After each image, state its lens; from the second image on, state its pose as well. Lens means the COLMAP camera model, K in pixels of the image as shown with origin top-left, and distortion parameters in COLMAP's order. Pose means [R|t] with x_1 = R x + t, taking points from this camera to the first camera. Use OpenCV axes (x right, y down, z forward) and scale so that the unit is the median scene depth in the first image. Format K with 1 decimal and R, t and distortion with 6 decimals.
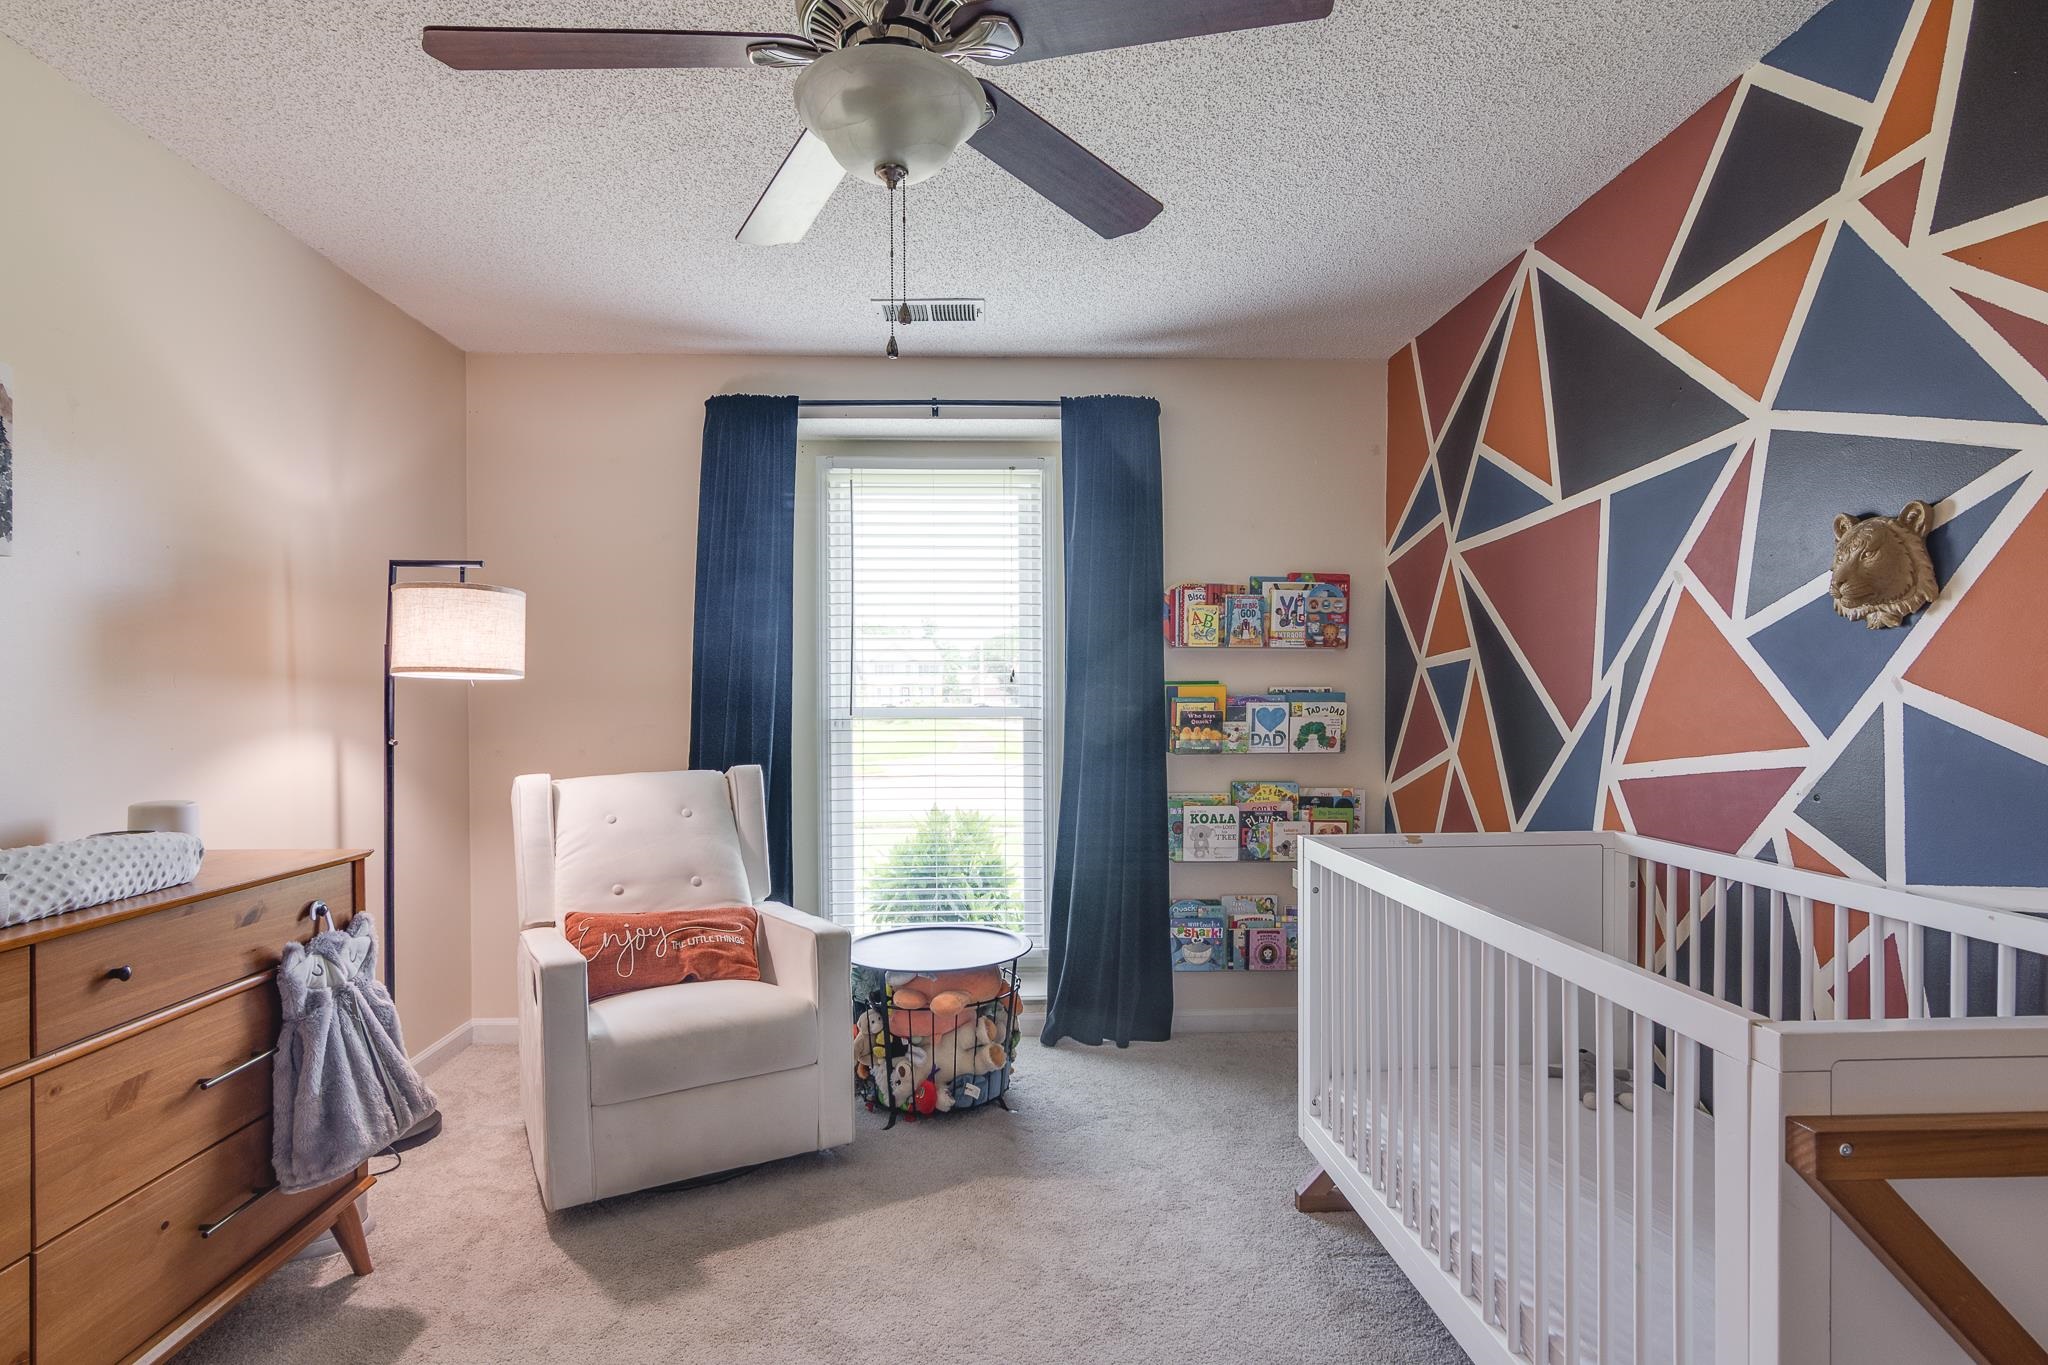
lens RADIAL K [[1010.2, 0, 1011.0], [0, 1010.2, 714.1], [0, 0, 1]] dist [0.000022, 0.001143]
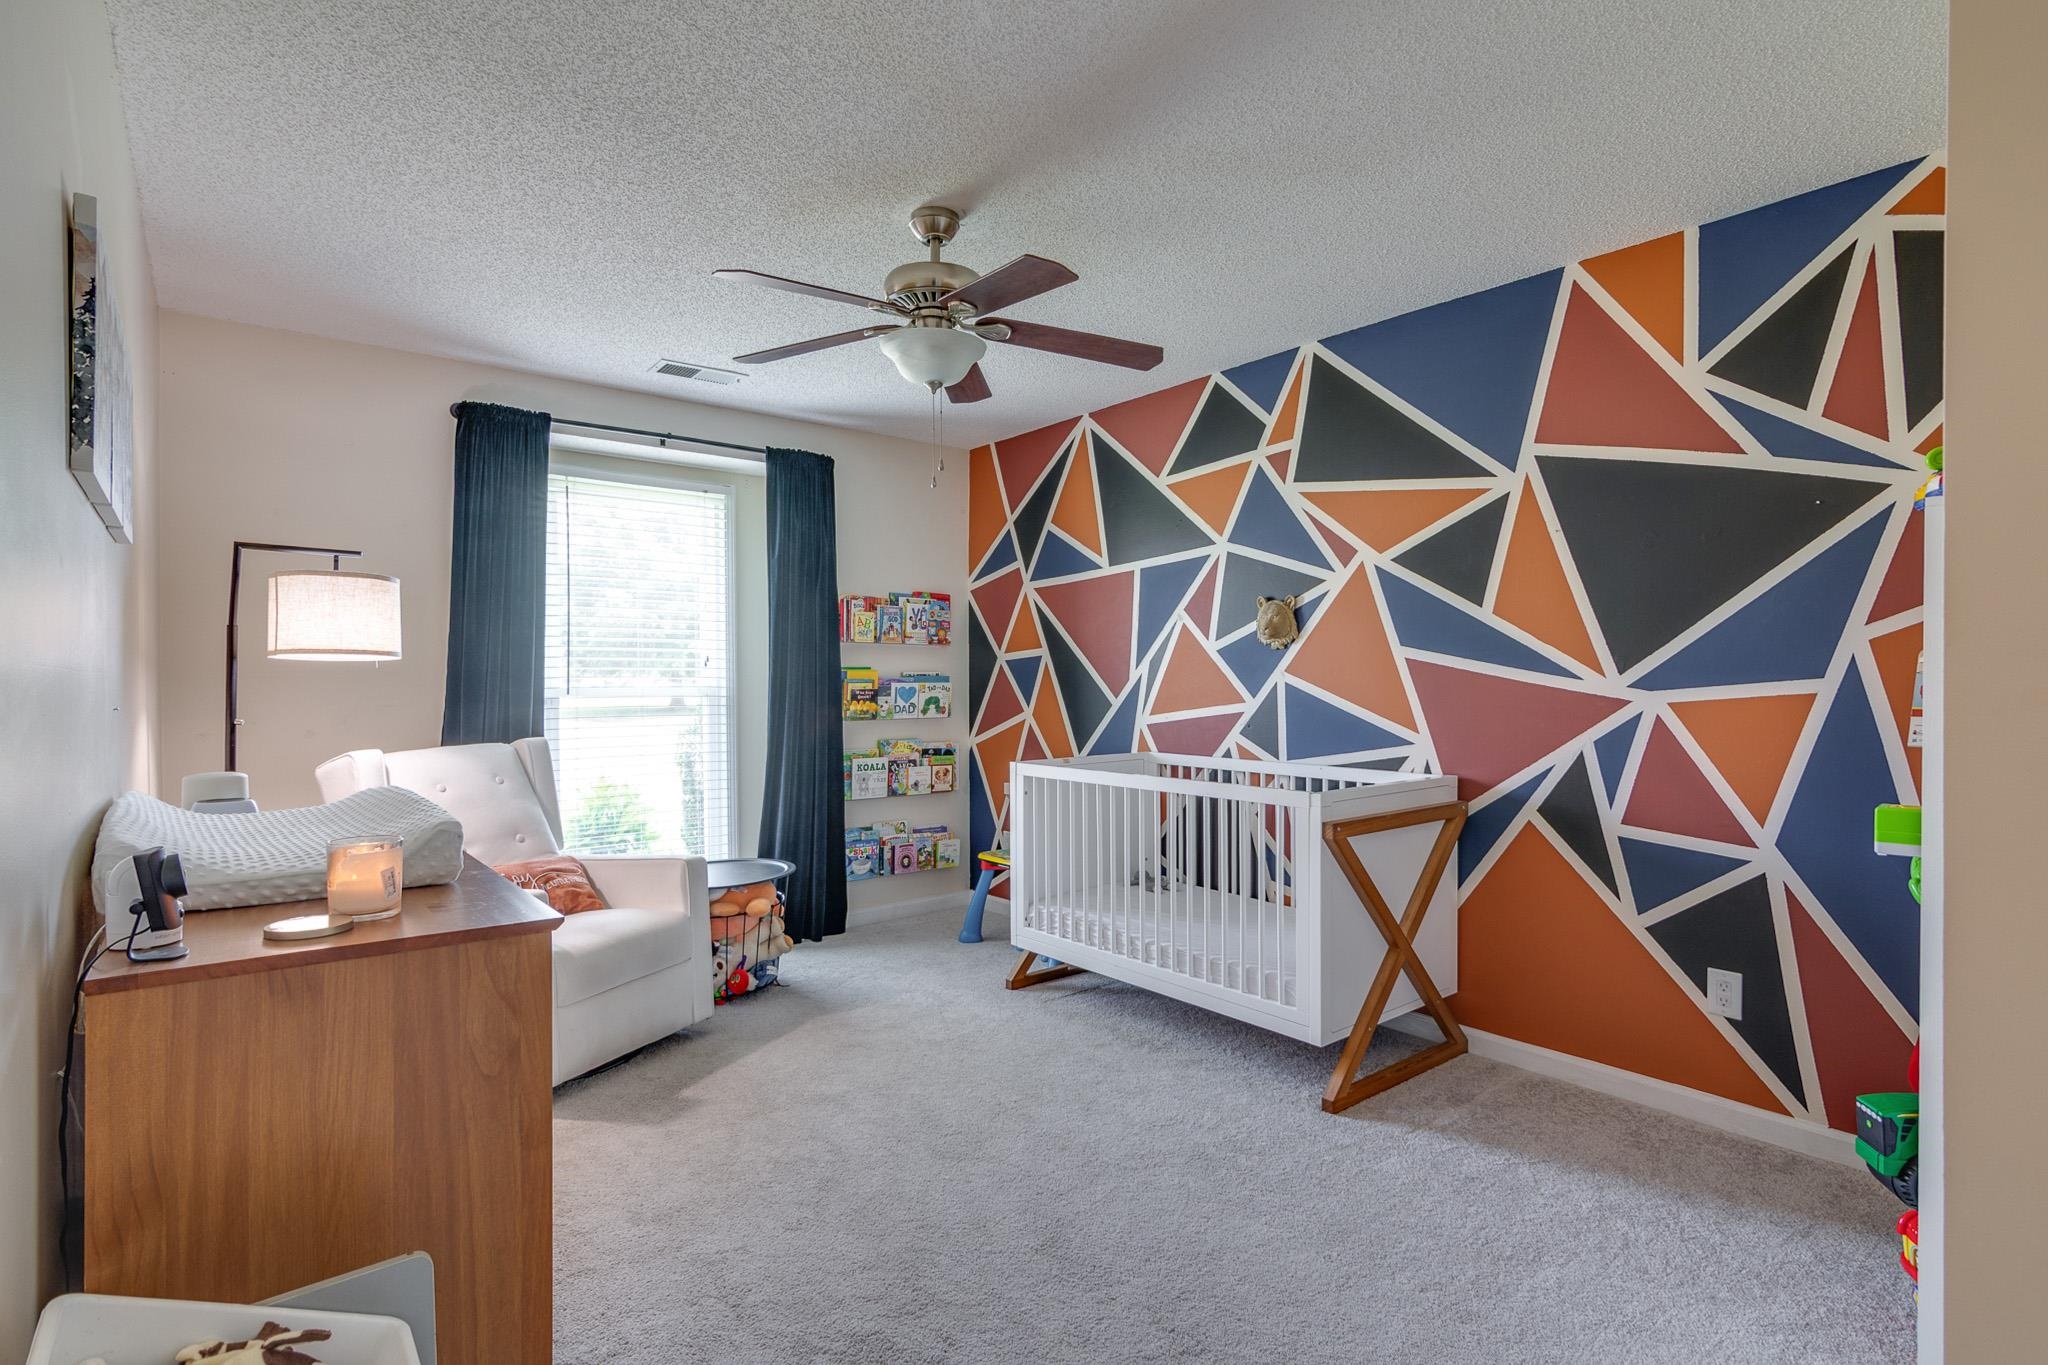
lens RADIAL K [[1011.2, 0, 1024.9], [0, 1011.2, 692.7], [0, 0, 1]] dist [0.000182, 0.000309]
pose [[0.792871, -0.006293, 0.609358, -0.485168], [0.008788, 0.999961, -0.001109, 0.005468], [-0.609327, 0.006234, 0.792895, -0.227540]]
